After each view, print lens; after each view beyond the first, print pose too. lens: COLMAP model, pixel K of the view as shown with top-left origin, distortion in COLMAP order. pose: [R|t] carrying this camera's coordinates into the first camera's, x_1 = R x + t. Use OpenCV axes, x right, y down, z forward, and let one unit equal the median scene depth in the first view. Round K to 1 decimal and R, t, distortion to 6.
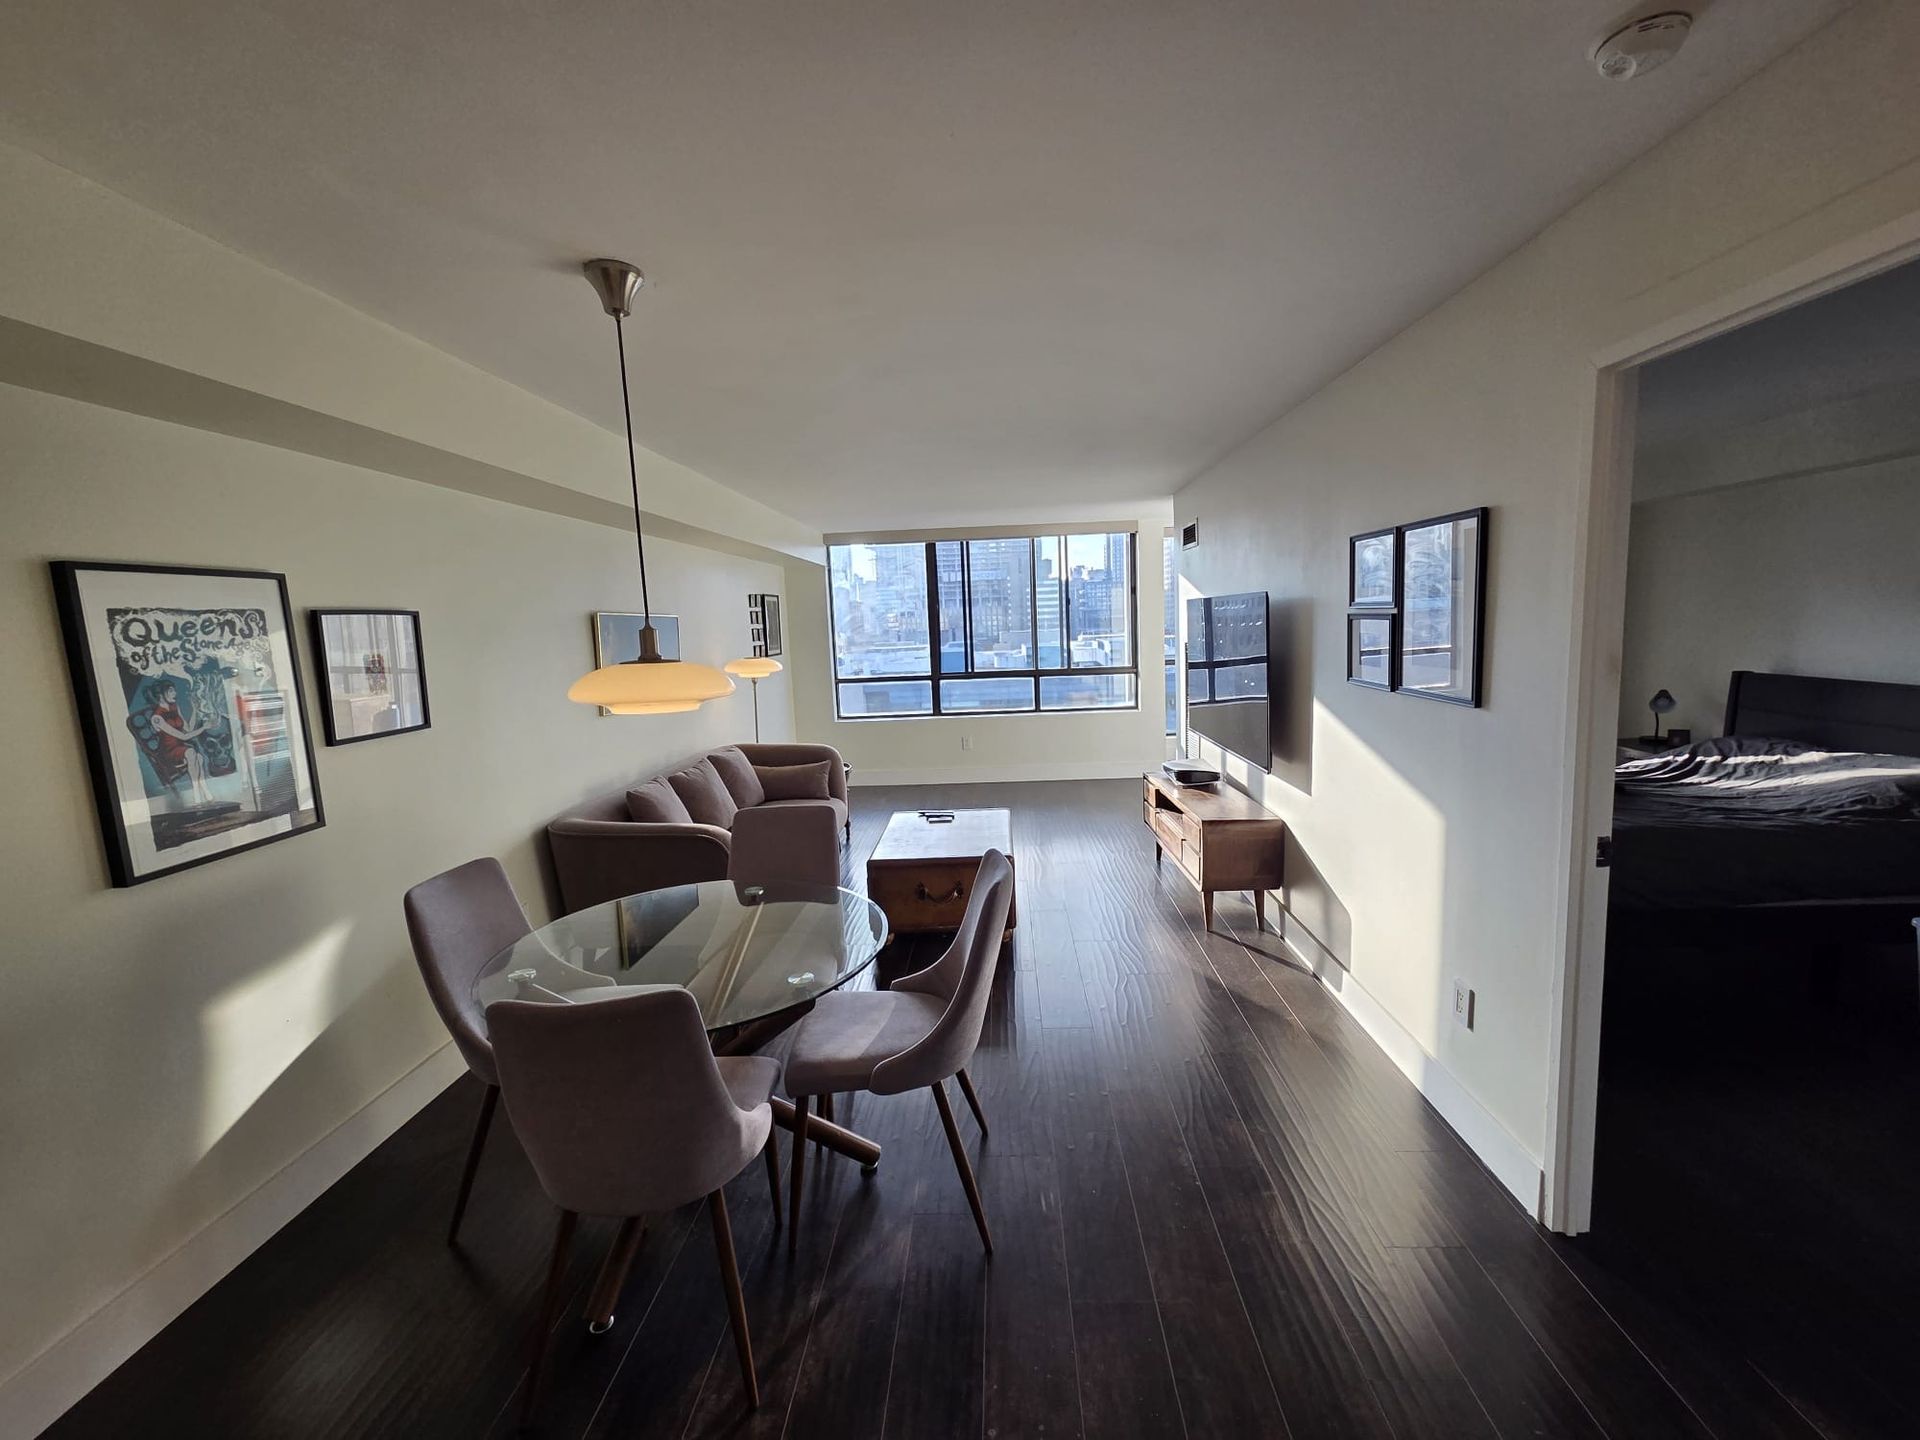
lens RADIAL K [[780.5, 0, 972.3], [0, 780.5, 719.0], [0, 0, 1]] dist [0.004122, -0.001840]
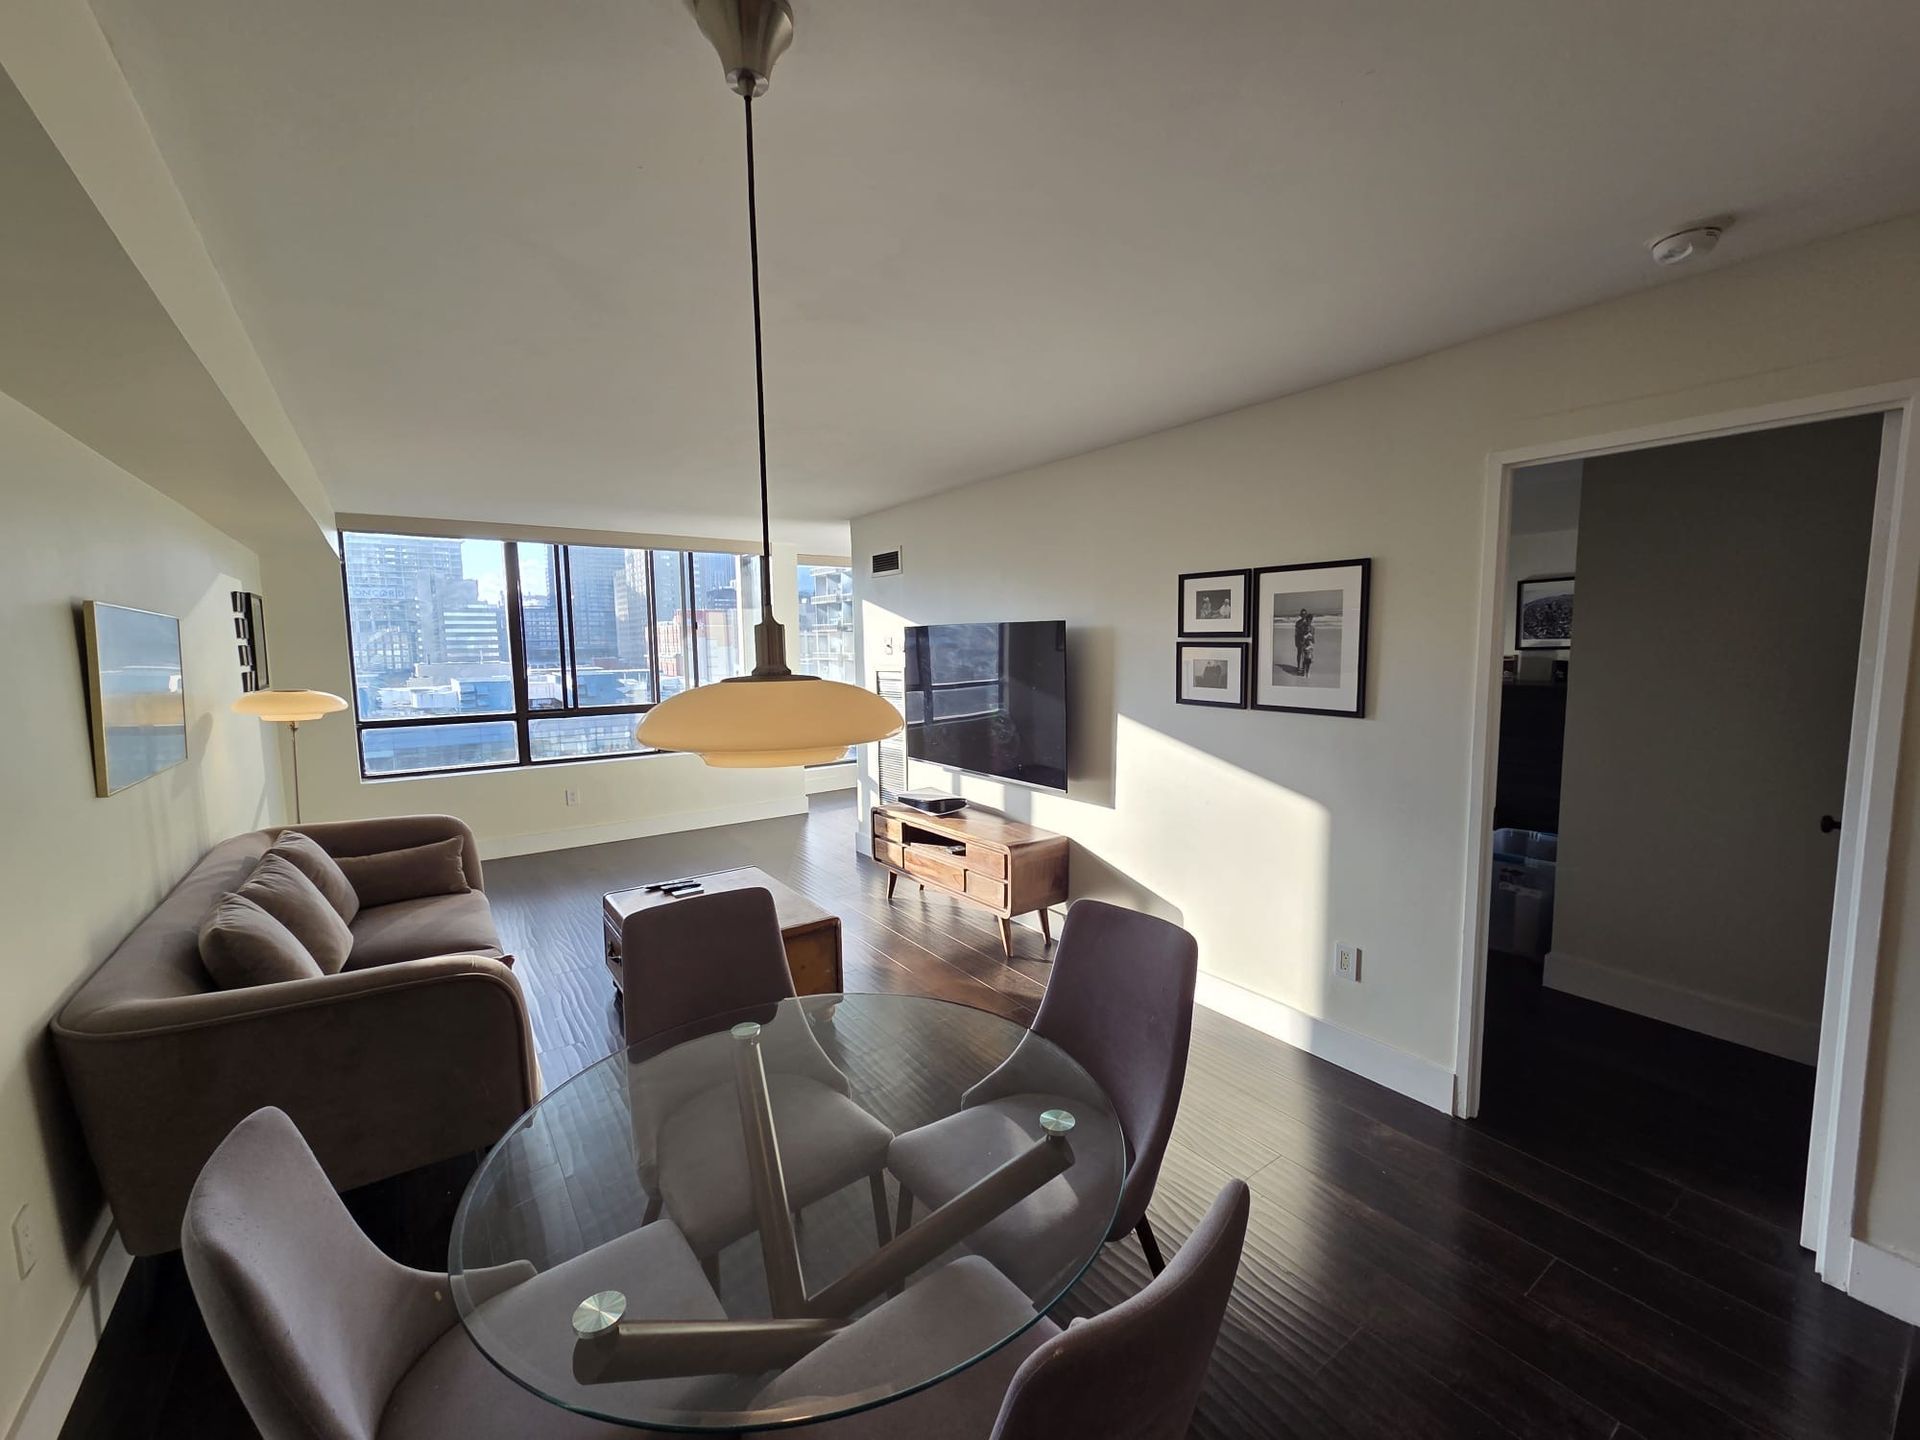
lens RADIAL K [[780.5, 0, 972.0], [0, 780.5, 723.0], [0, 0, 1]] dist [0.004122, -0.001840]
pose [[0.786315, -0.033044, 0.616941, -0.409845], [0.057668, 0.998135, -0.020039, -0.012398], [-0.615128, 0.051334, 0.786754, 0.273795]]
